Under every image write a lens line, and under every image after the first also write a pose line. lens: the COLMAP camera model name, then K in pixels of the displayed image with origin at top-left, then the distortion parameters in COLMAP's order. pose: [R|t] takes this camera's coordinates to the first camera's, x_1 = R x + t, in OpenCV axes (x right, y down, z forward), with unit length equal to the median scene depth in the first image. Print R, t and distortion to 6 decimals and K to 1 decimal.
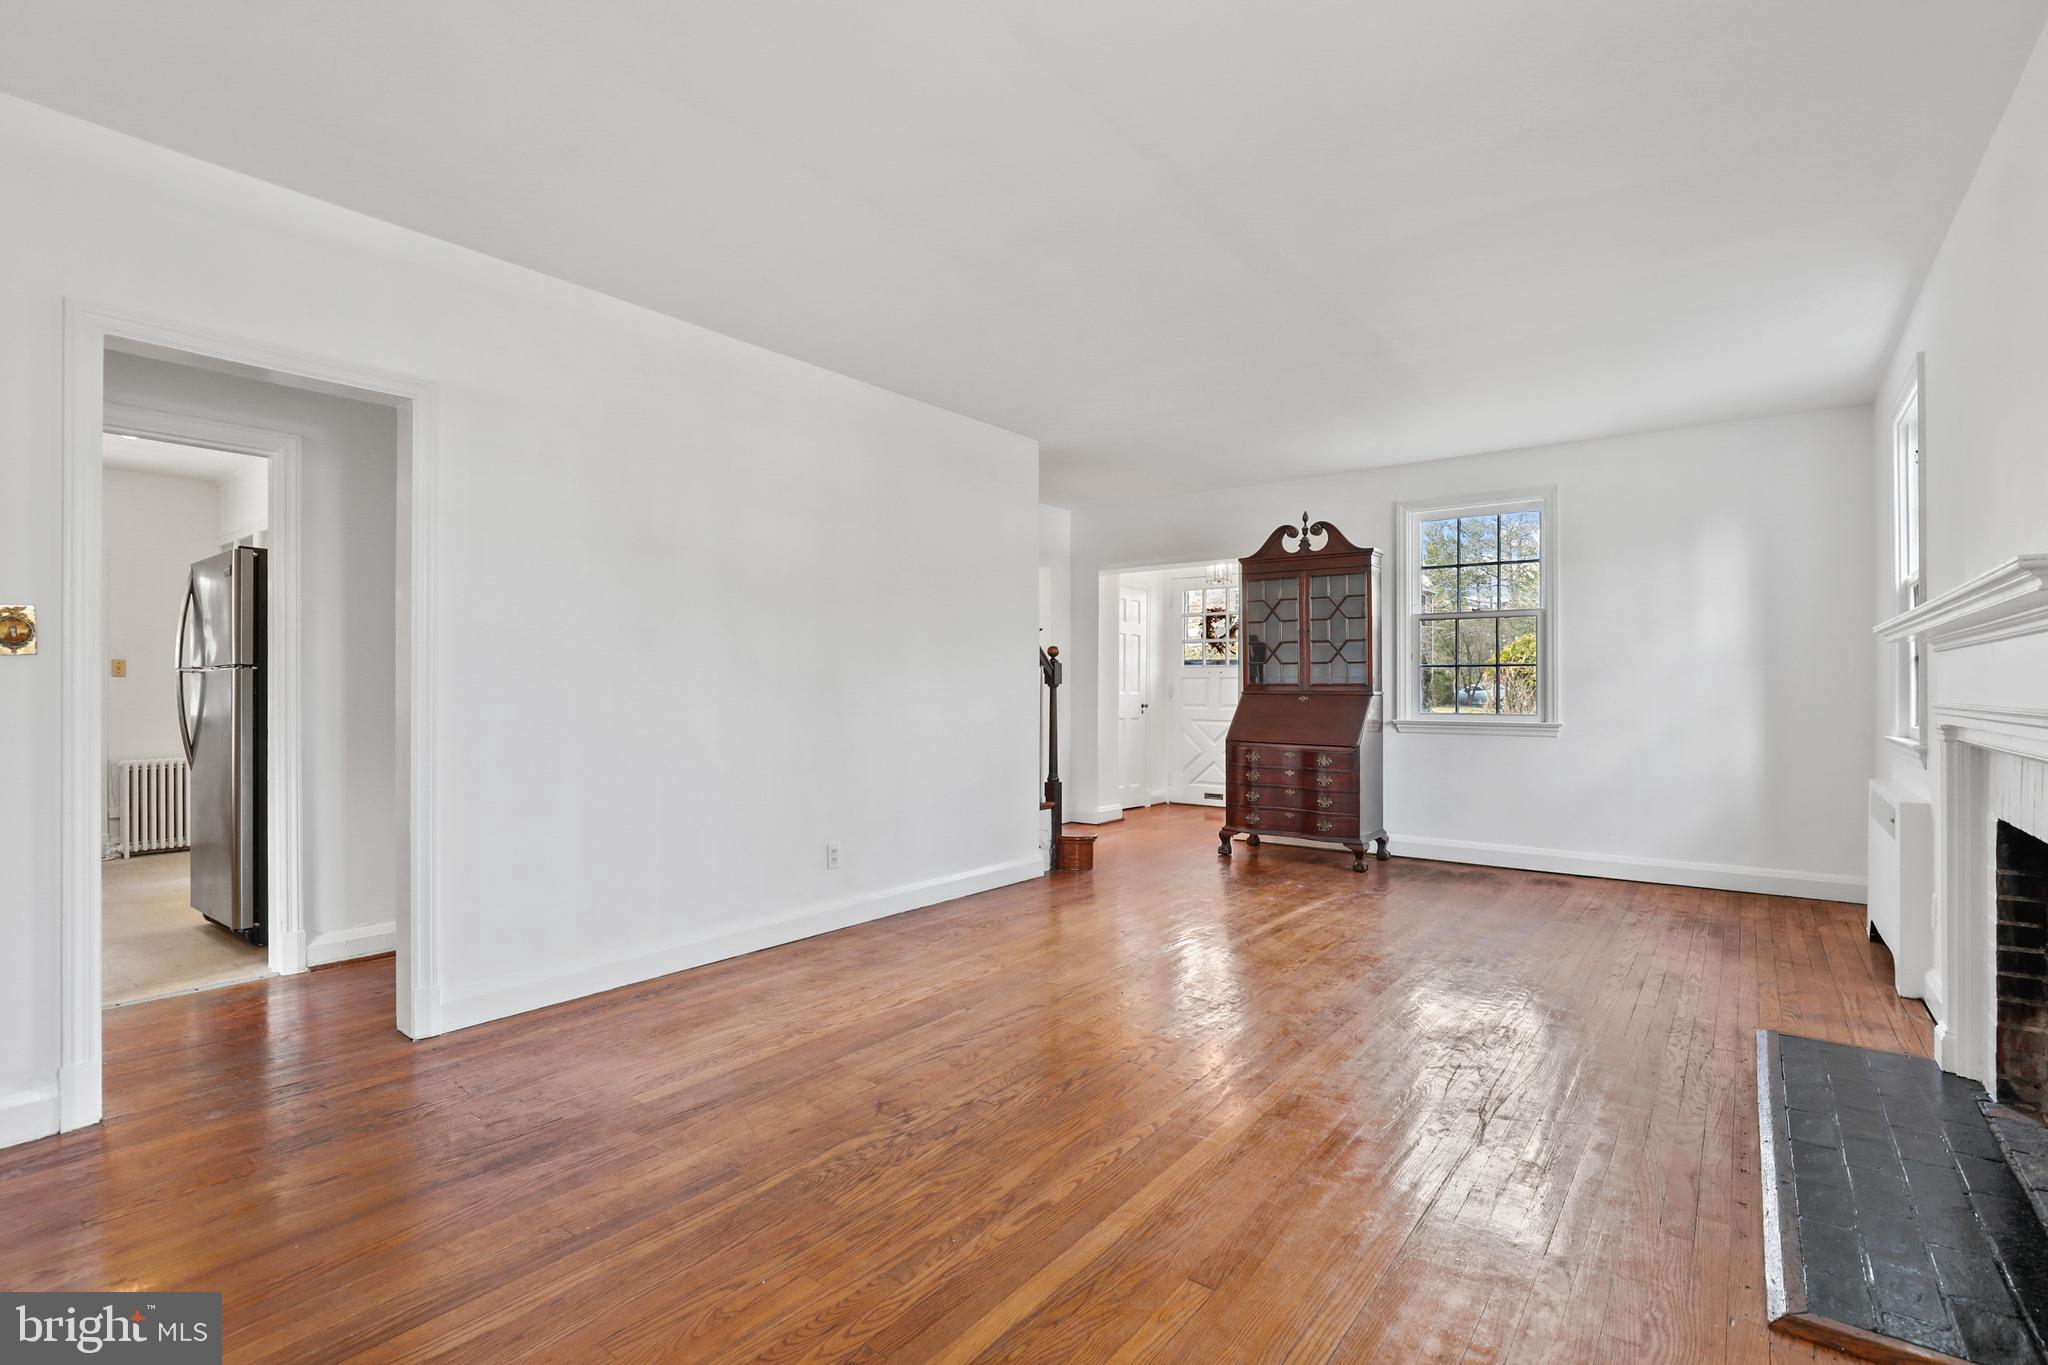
lens RADIAL K [[939.3, 0, 1020.7], [0, 939.3, 680.0], [0, 0, 1]] dist [-0.012141, 0.000848]
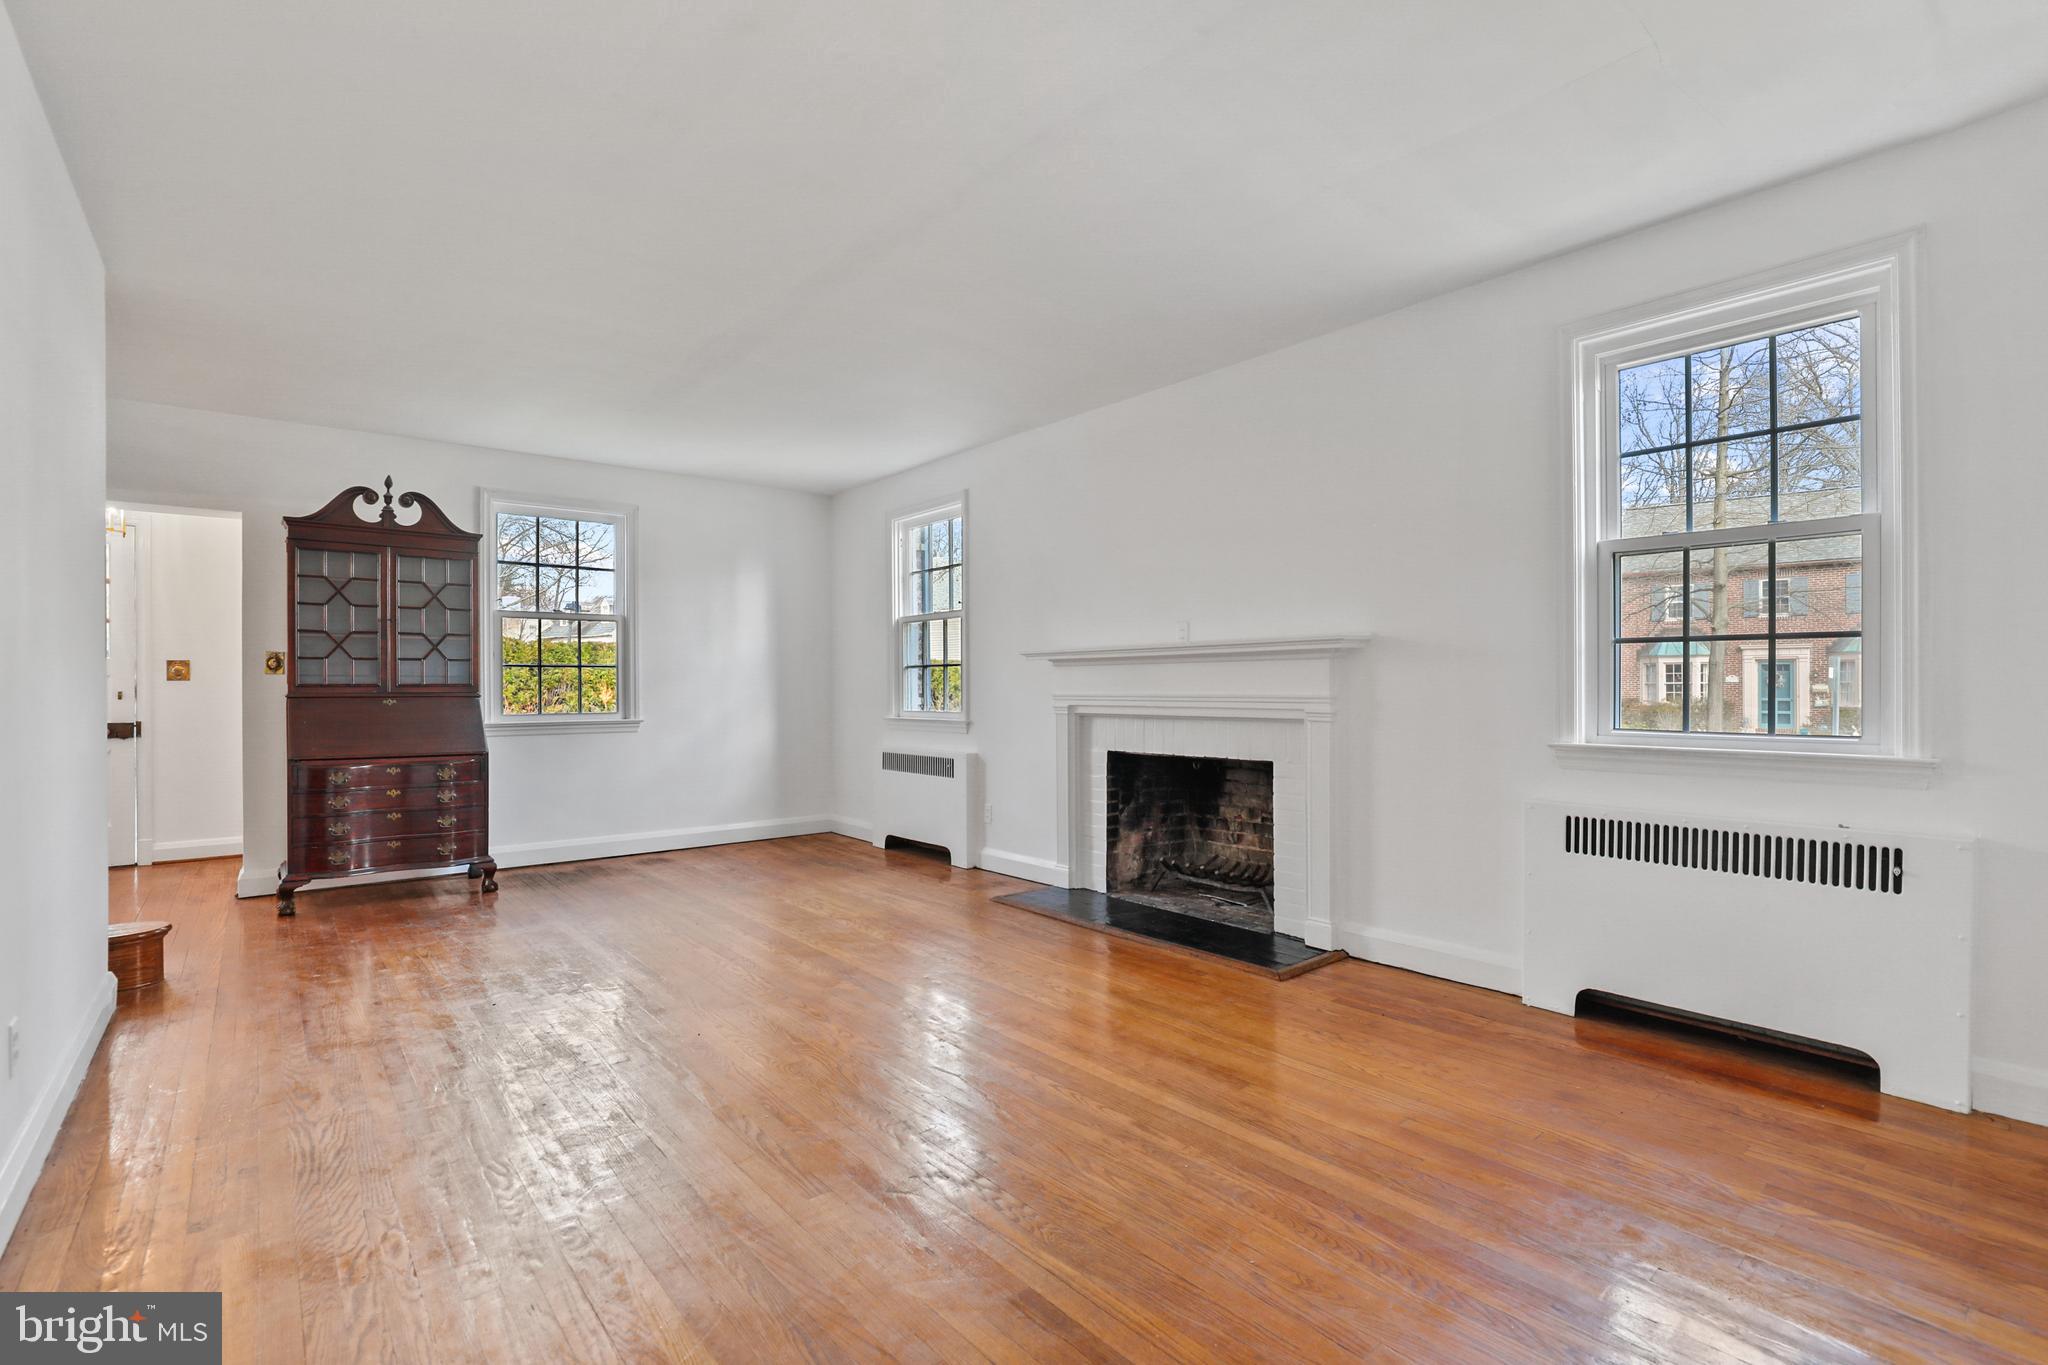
lens RADIAL K [[996.6, 0, 925.7], [0, 996.6, 682.8], [0, 0, 1]] dist [0.000895, 0.000615]
pose [[0.240849, 0.002020, 0.970561, -0.449849], [-0.001225, 0.999998, -0.001778, 0.003913], [-0.970562, -0.000761, 0.240851, 0.343653]]
